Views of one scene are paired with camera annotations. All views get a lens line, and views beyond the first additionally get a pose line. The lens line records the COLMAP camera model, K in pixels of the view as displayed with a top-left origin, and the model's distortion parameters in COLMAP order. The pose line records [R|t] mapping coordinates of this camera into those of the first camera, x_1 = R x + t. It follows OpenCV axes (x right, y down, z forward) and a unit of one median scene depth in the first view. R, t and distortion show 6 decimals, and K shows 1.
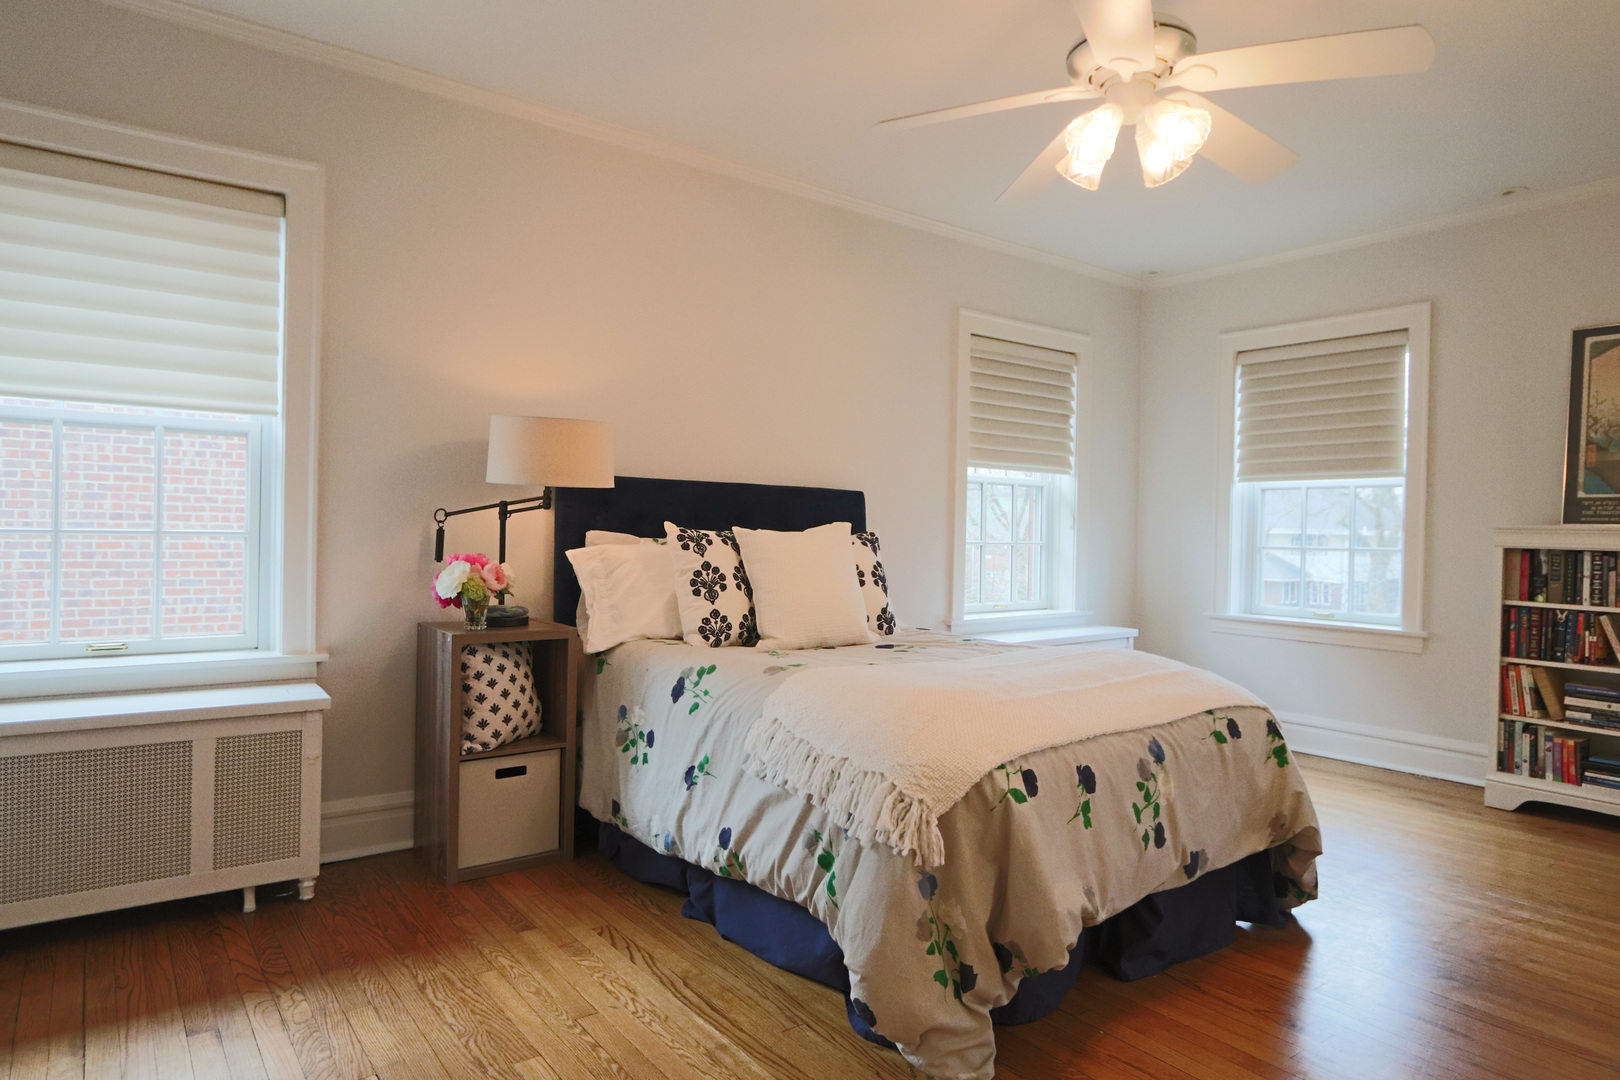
lens RADIAL K [[913.2, 0, 809.2], [0, 913.2, 537.7], [0, 0, 1]] dist [-0.006961, -0.002116]
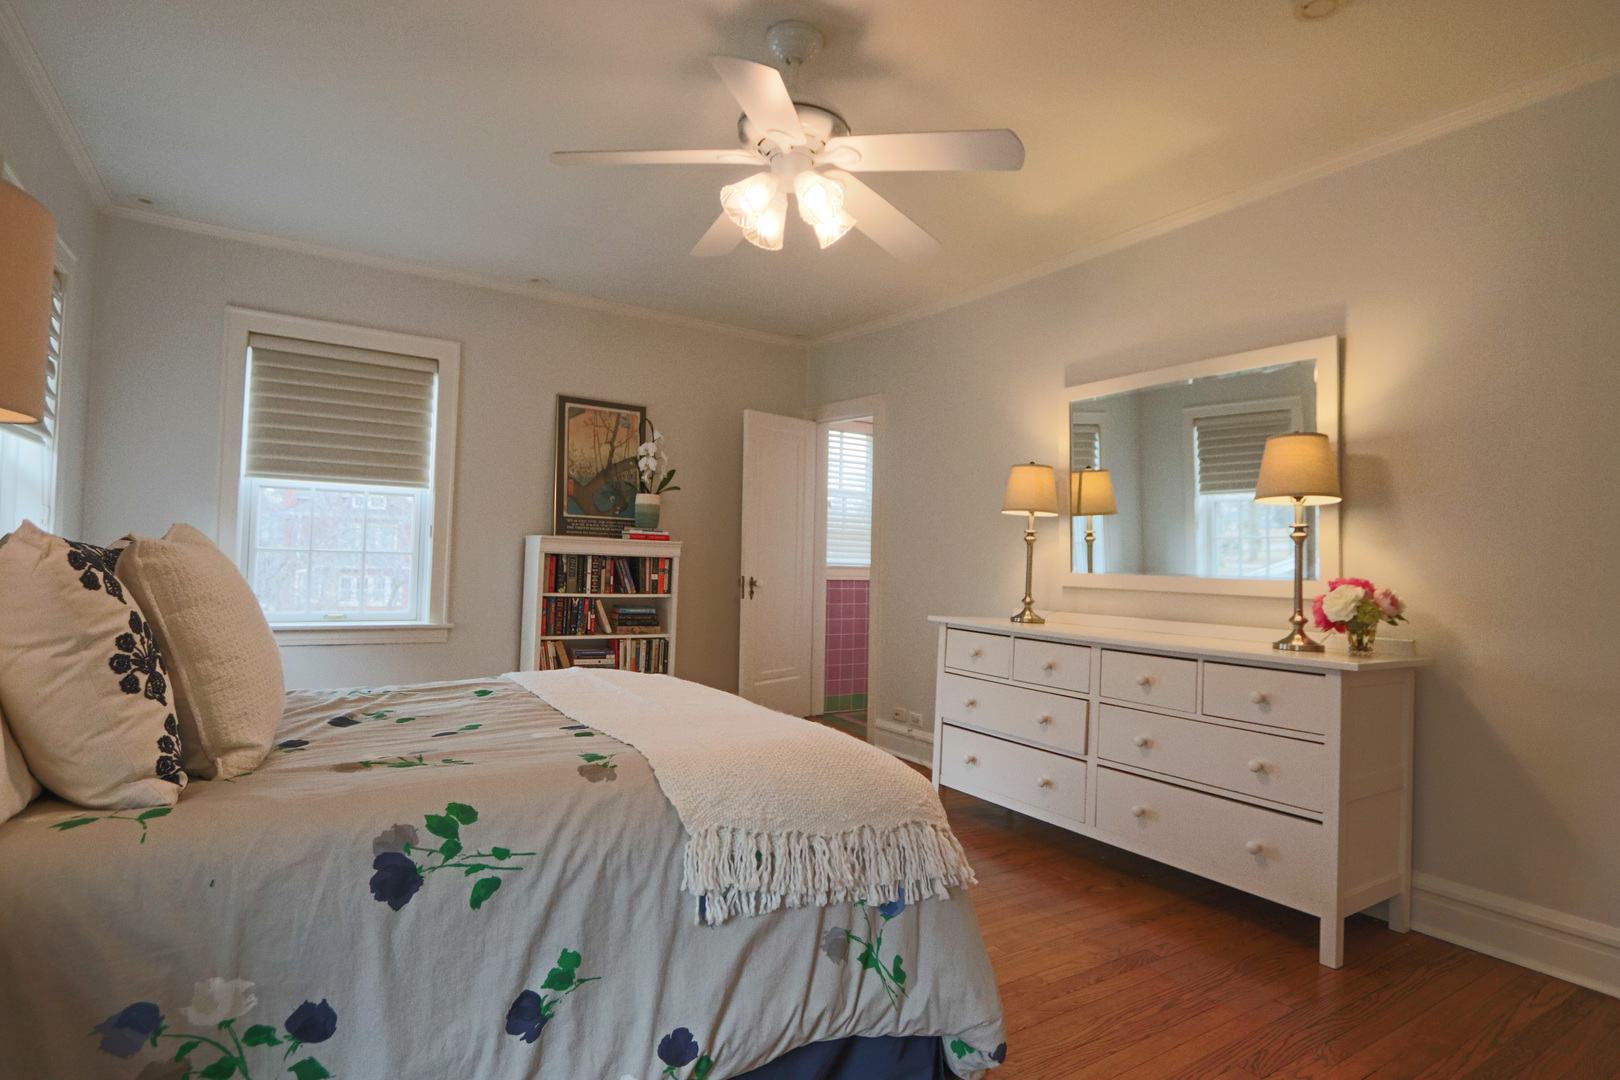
lens RADIAL K [[824.3, 0, 806.0], [0, 824.3, 542.2], [0, 0, 1]] dist [-0.011122, 0.001433]
pose [[0.103061, 0.002715, 0.994671, -0.395310], [-0.020656, 0.999786, -0.000589, -0.012098], [-0.994461, -0.020486, 0.103095, 0.528349]]
